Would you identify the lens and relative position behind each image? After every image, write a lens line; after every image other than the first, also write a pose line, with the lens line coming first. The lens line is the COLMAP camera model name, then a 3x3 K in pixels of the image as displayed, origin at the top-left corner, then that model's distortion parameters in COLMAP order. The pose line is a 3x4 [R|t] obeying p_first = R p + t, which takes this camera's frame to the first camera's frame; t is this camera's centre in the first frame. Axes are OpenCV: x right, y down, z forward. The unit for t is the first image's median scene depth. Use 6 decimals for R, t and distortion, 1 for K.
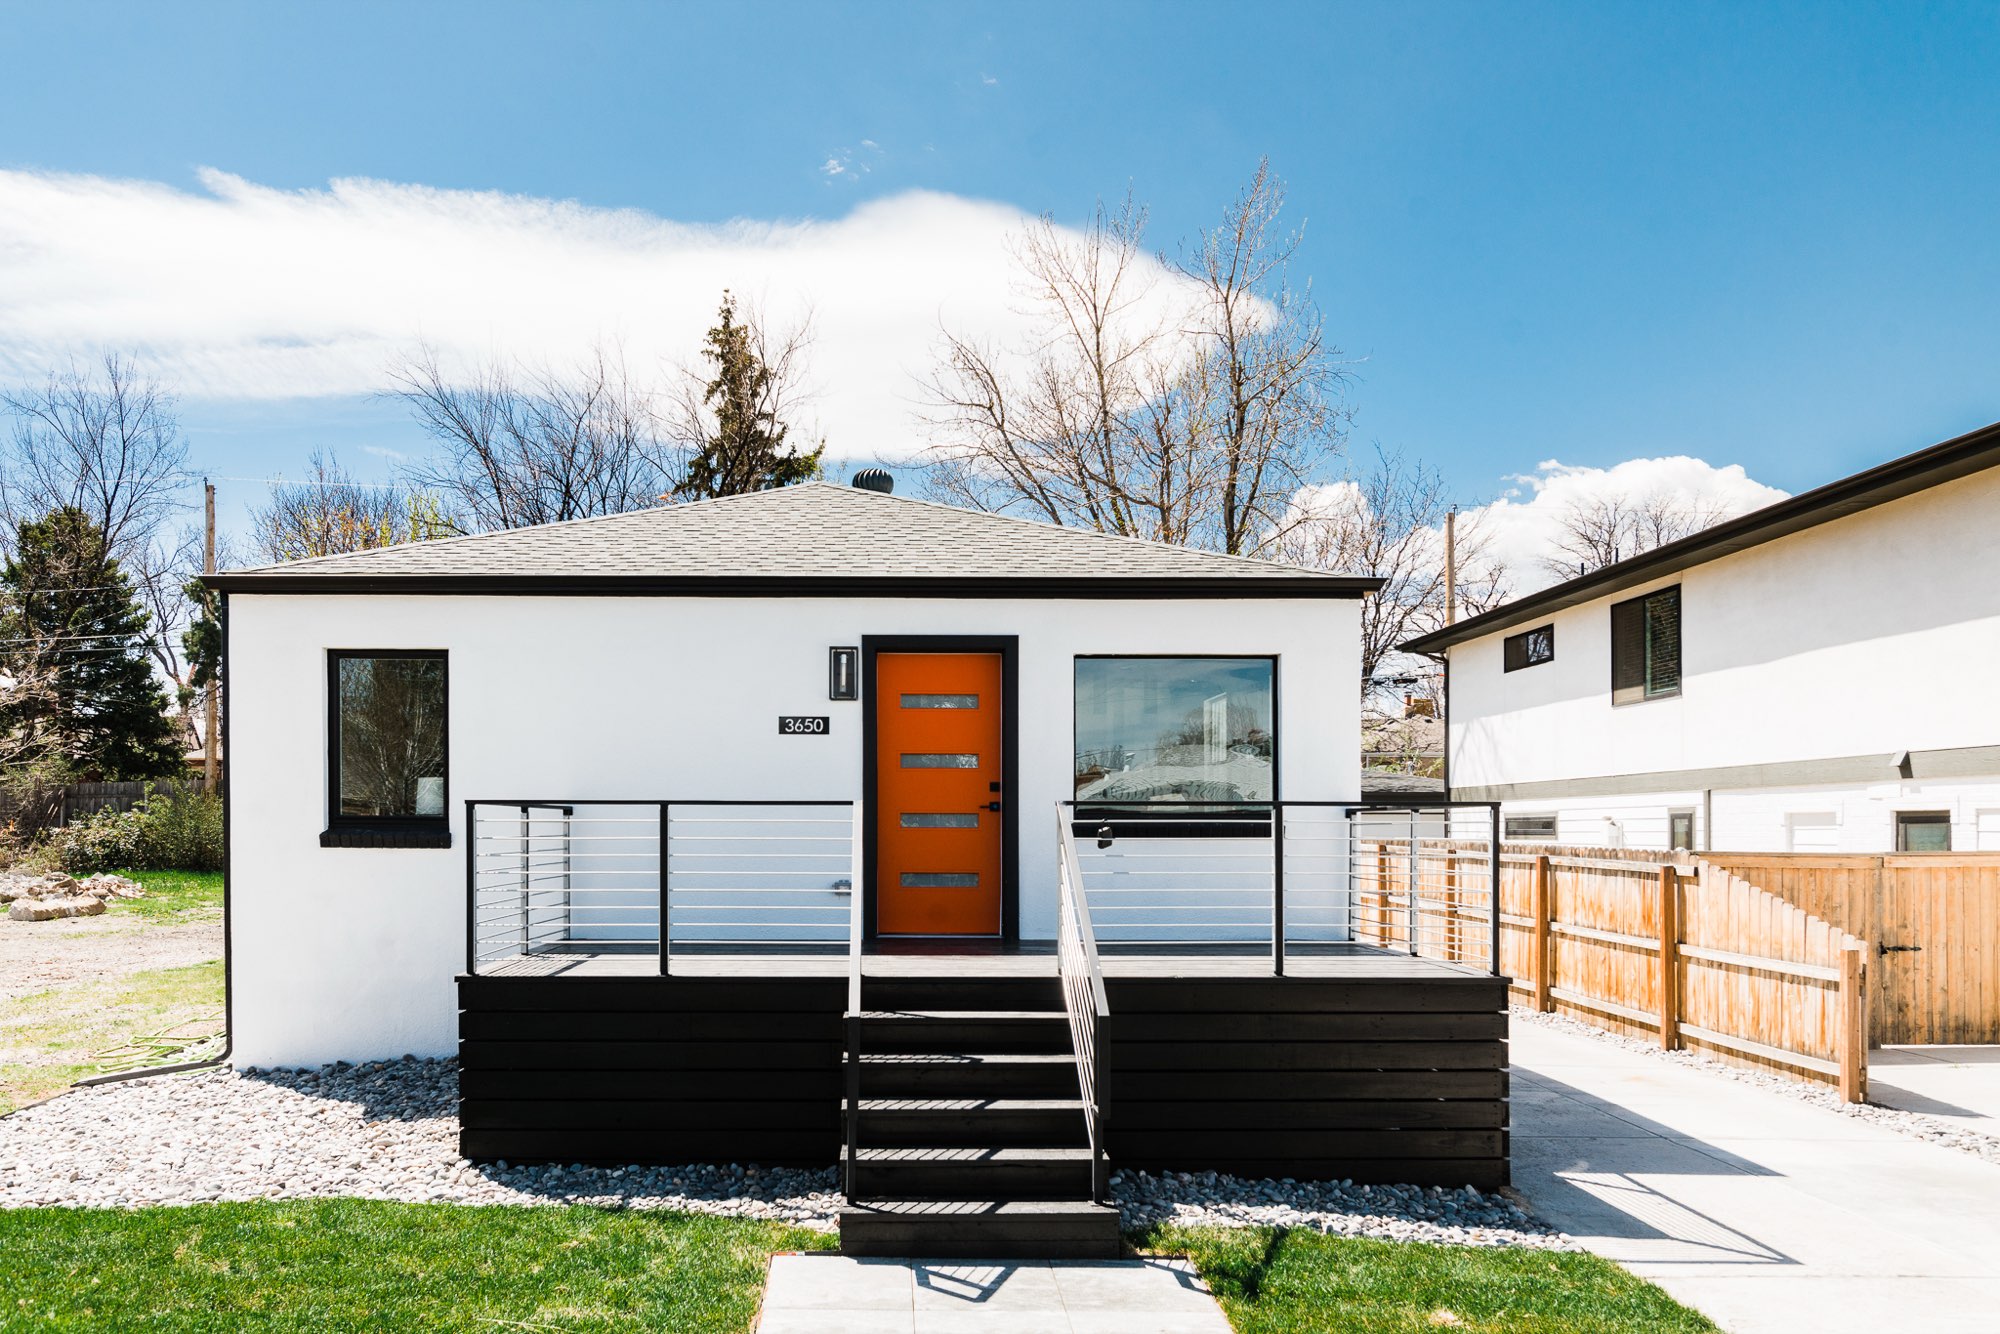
lens RADIAL K [[1565.1, 0, 945.0], [0, 1565.1, 840.0], [0, 0, 1]] dist [-0.001560, -0.002363]
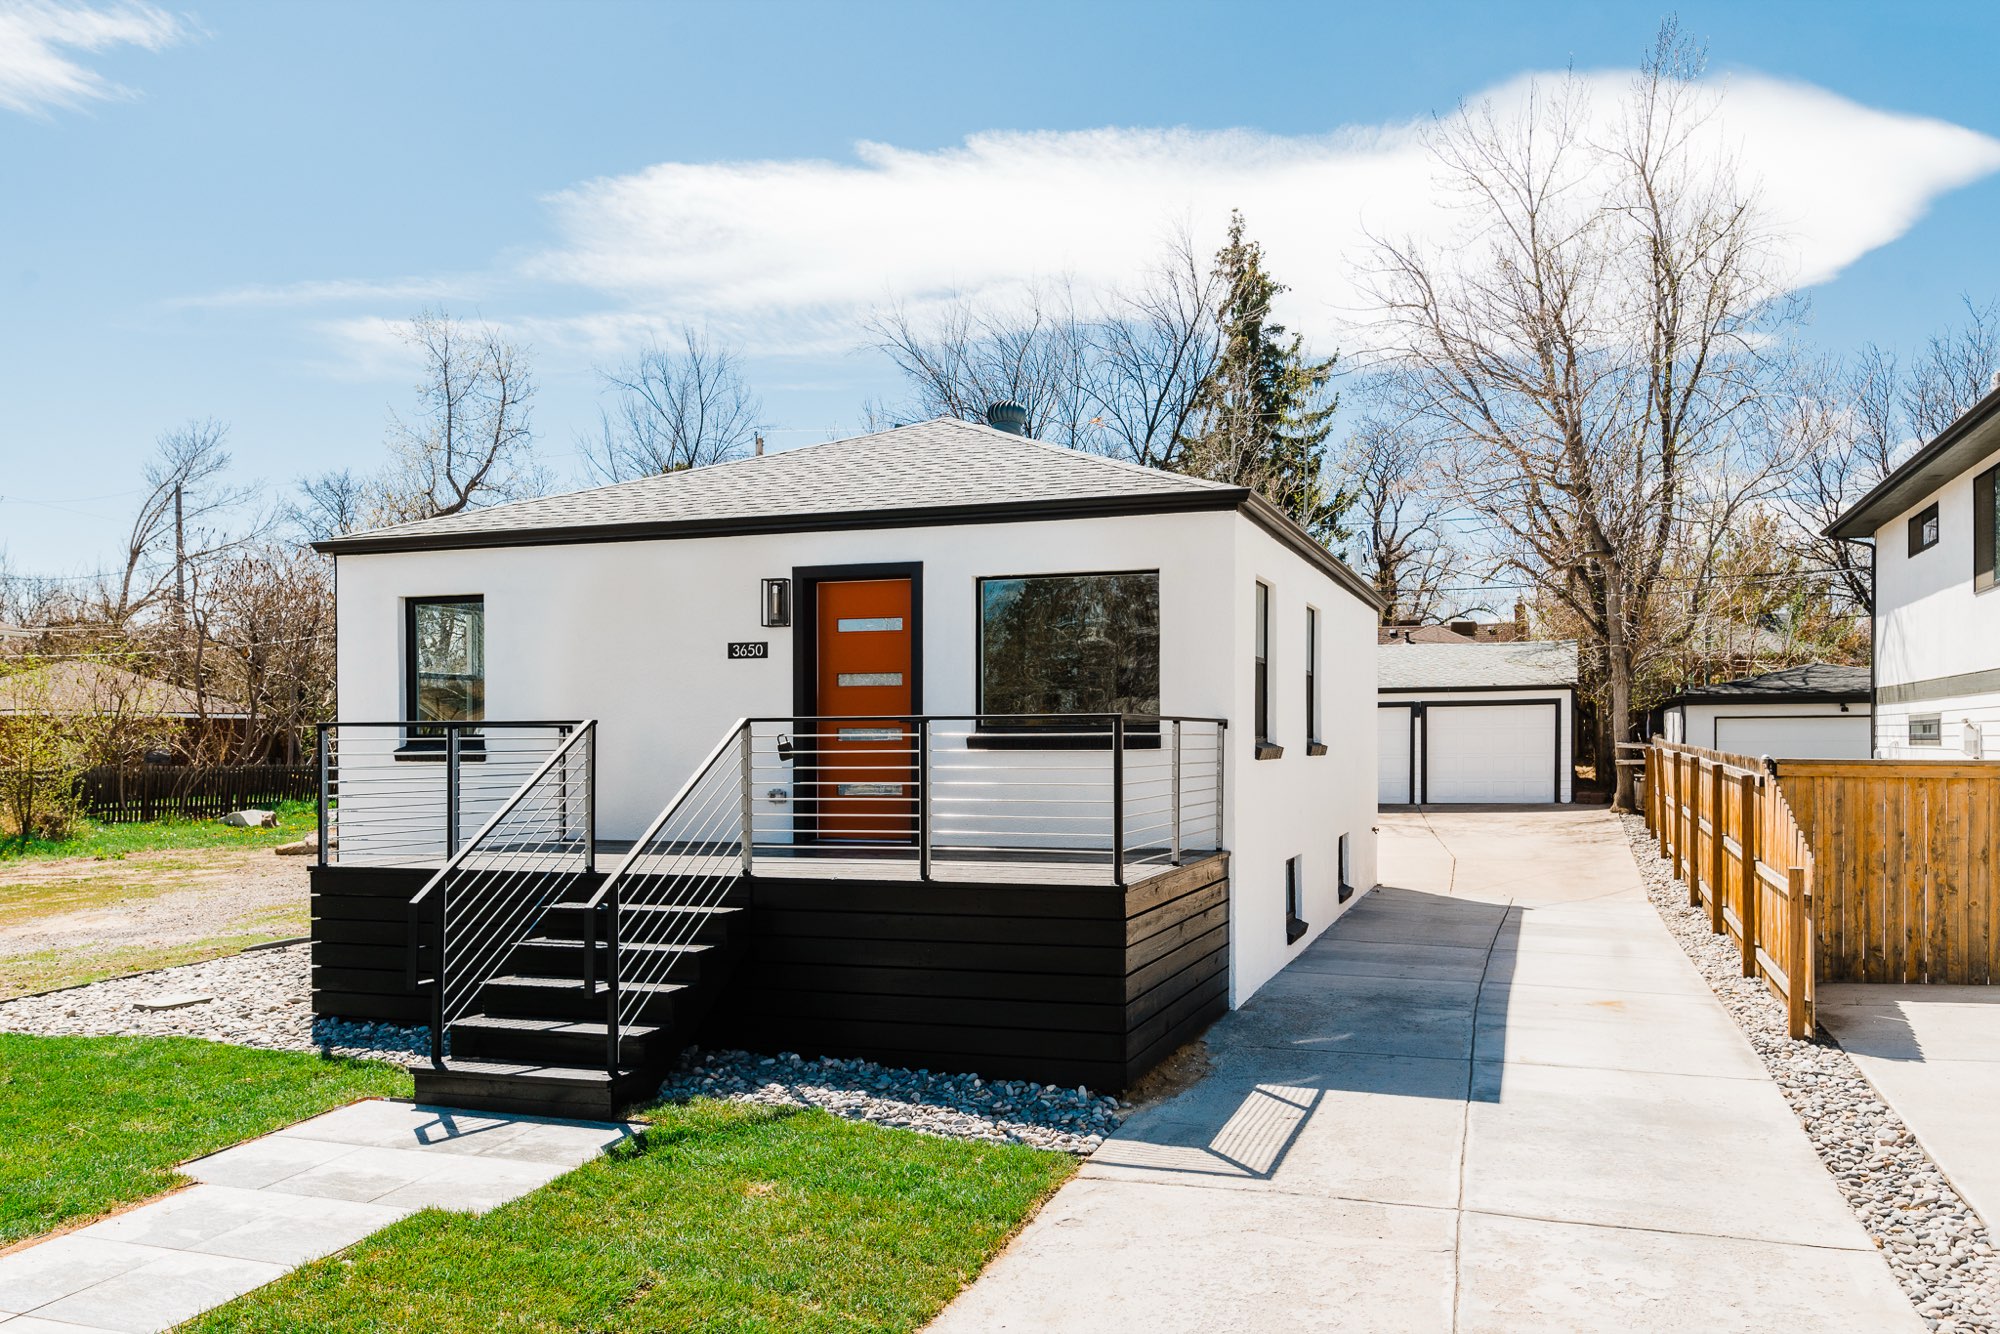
lens RADIAL K [[1552.5, 0, 1048.5], [0, 1552.5, 750.8], [0, 0, 1]] dist [0.001952, -0.000537]
pose [[0.948200, -0.005447, -0.317628, 0.463423], [0.005795, 0.999983, 0.000150, -0.000563], [0.317622, -0.001983, 0.948215, 0.017479]]
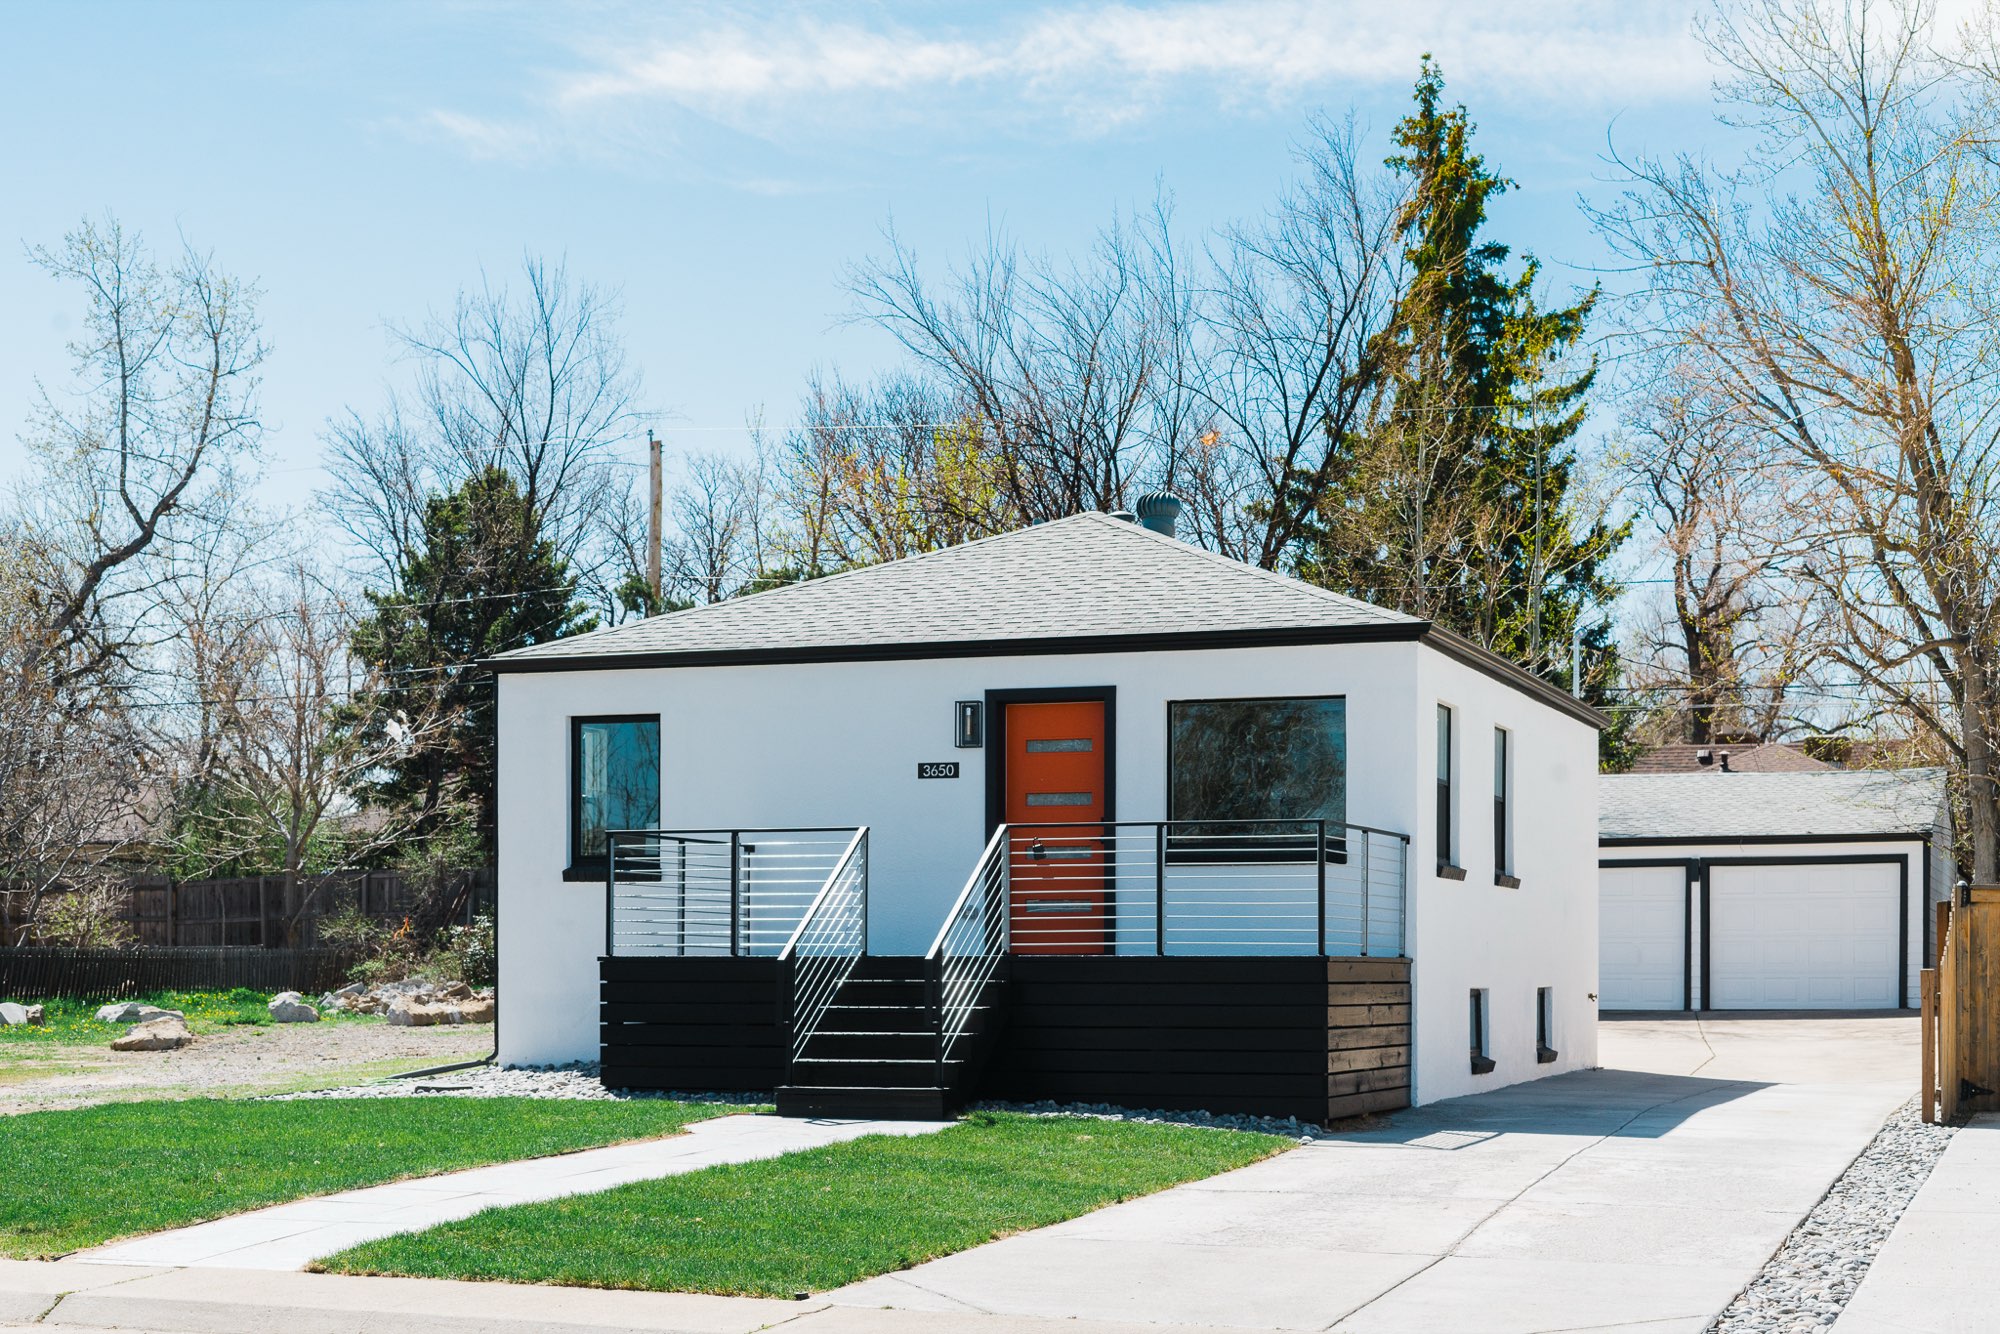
lens RADIAL K [[2919.4, 0, 942.1], [0, 2919.4, 899.9], [0, 0, 1]] dist [0.034214, 0.036109]
pose [[0.933329, -0.008607, -0.358920, 0.675657], [-0.000759, 0.999663, -0.025946, 0.076531], [0.359022, 0.024488, 0.933008, -0.985665]]
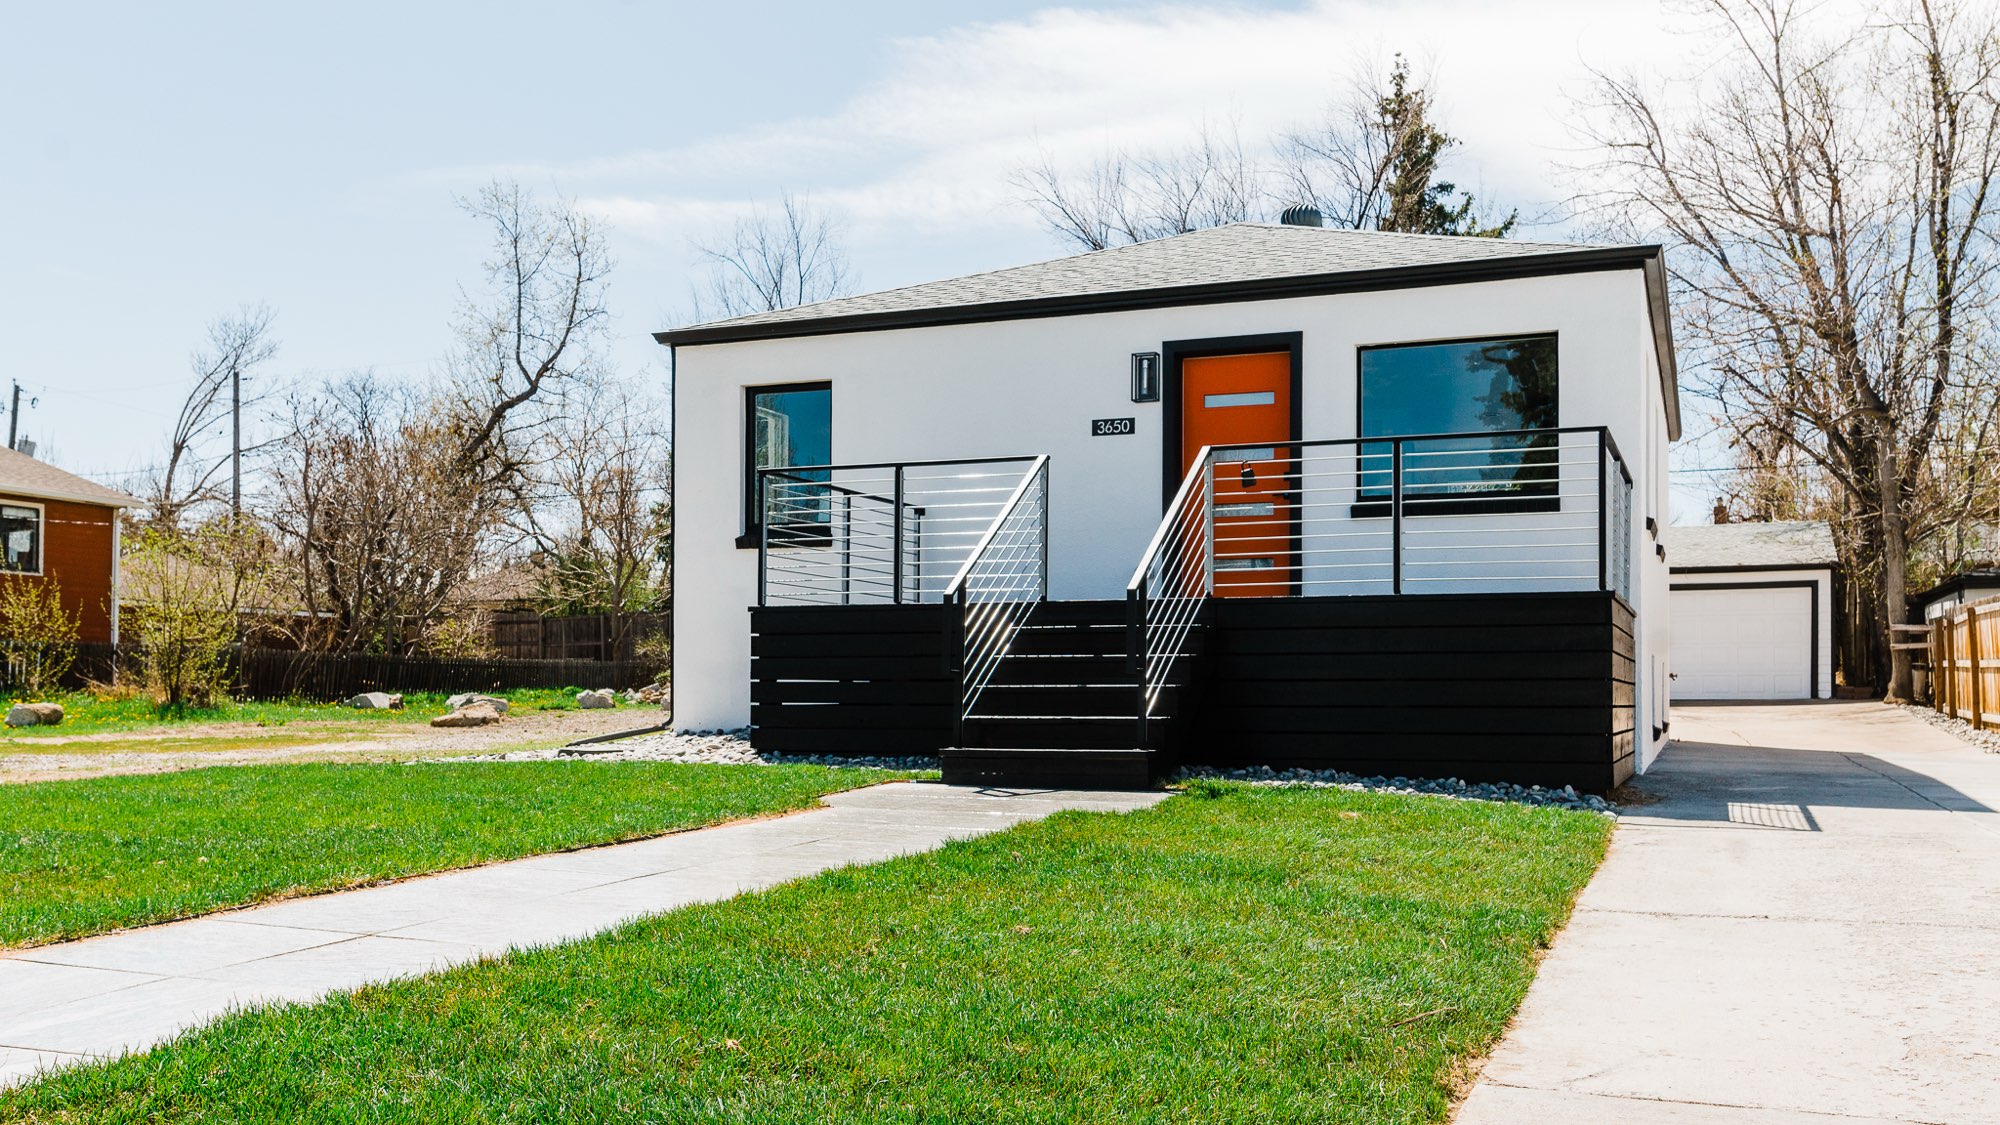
lens RADIAL K [[1791.1, 0, 1002.9], [0, 1791.1, 636.3], [0, 0, 1]] dist [0.000096, -0.001589]
pose [[0.922271, -0.010309, -0.386407, 0.326472], [-0.001865, 0.999514, -0.031115, 0.114805], [0.386540, 0.029417, 0.921803, -0.197811]]
